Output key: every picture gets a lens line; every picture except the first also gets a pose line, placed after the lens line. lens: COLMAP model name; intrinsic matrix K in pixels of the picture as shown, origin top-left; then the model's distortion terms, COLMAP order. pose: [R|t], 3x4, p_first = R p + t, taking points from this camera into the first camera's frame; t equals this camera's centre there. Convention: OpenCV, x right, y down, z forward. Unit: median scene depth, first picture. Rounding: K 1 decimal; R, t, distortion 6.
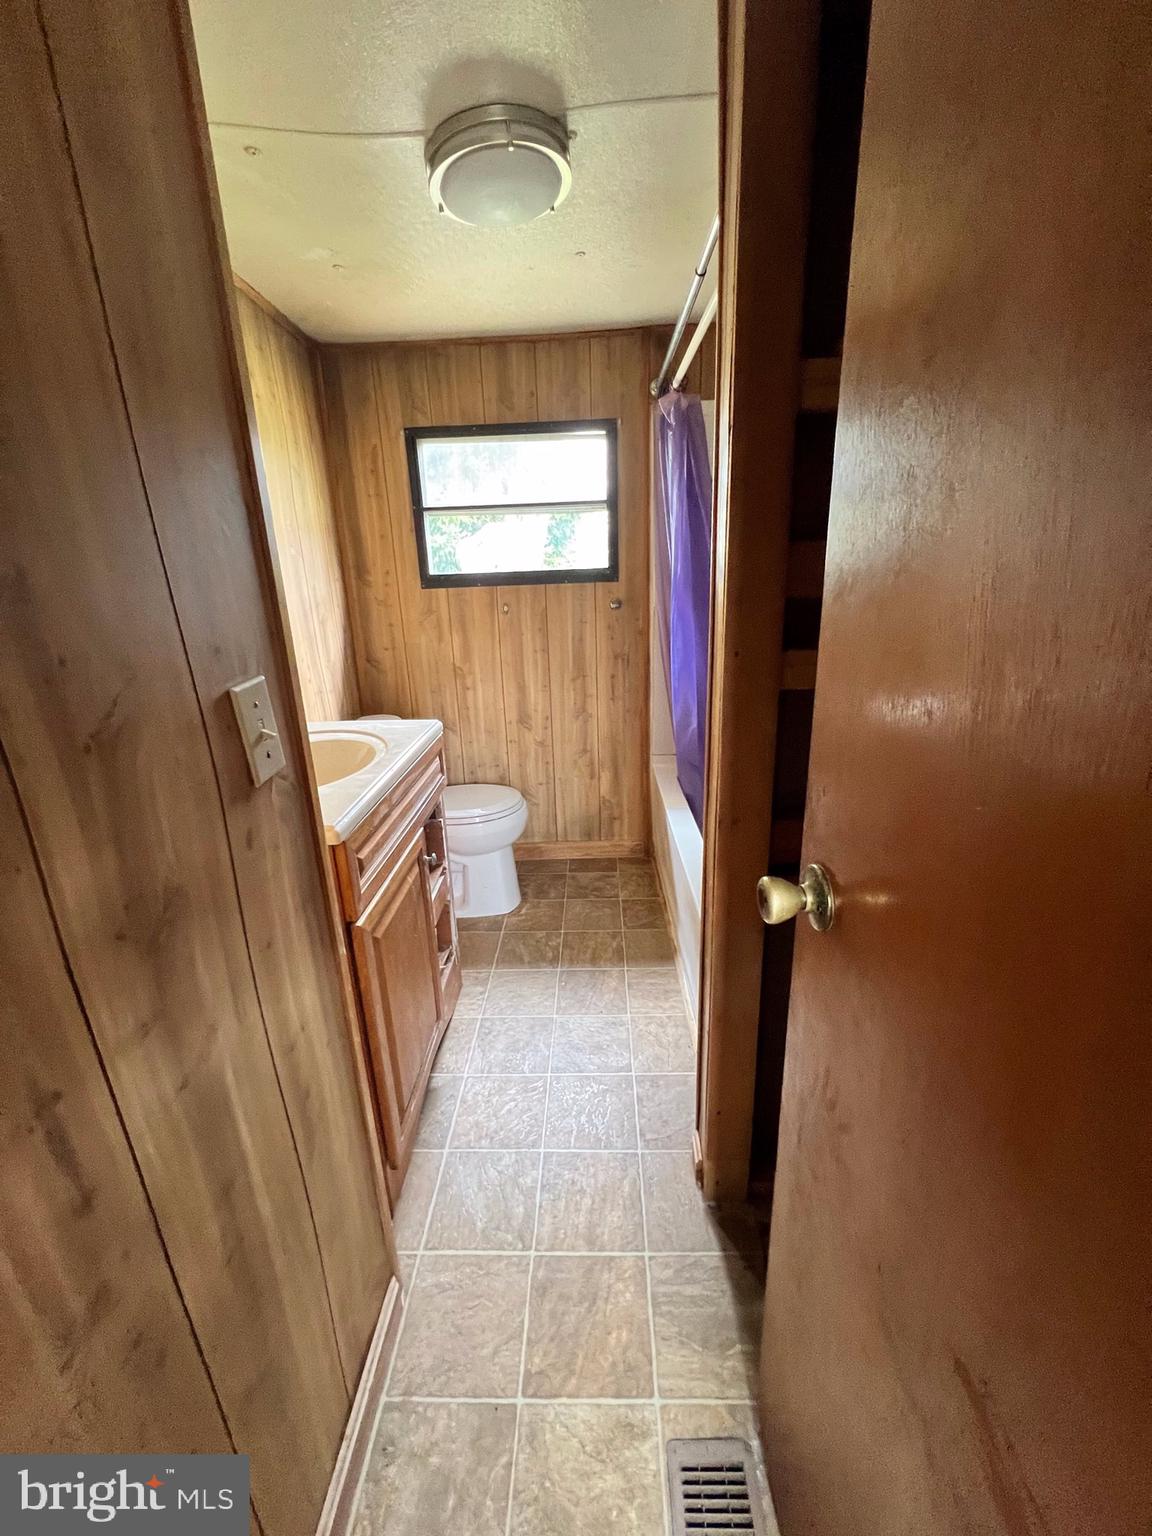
lens RADIAL K [[612.9, 0, 577.2], [0, 612.9, 765.4], [0, 0, 1]] dist [0.000758, -0.000310]
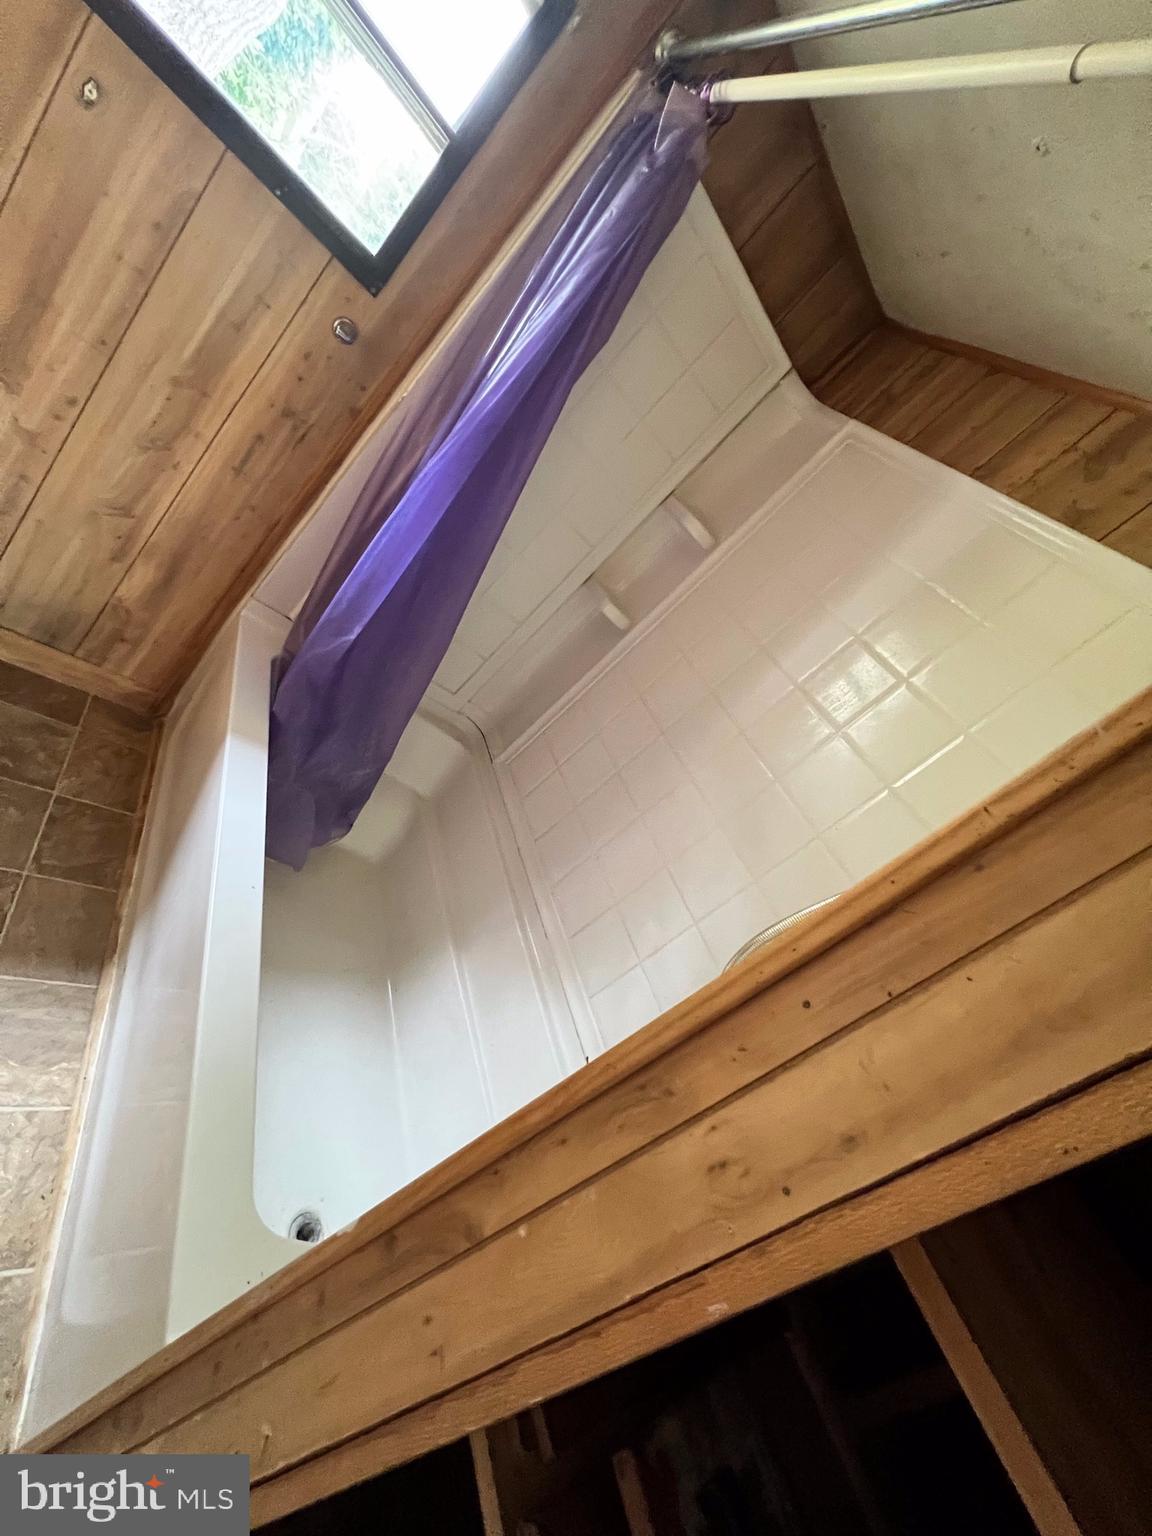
lens RADIAL K [[612.9, 0, 579.5], [0, 612.9, 766.8], [0, 0, 1]] dist [0.000758, -0.000310]
pose [[0.605809, 0.376782, 0.700736, -0.039670], [-0.588689, 0.804757, 0.076228, -0.122904], [-0.535201, -0.458695, 0.709337, 0.359746]]
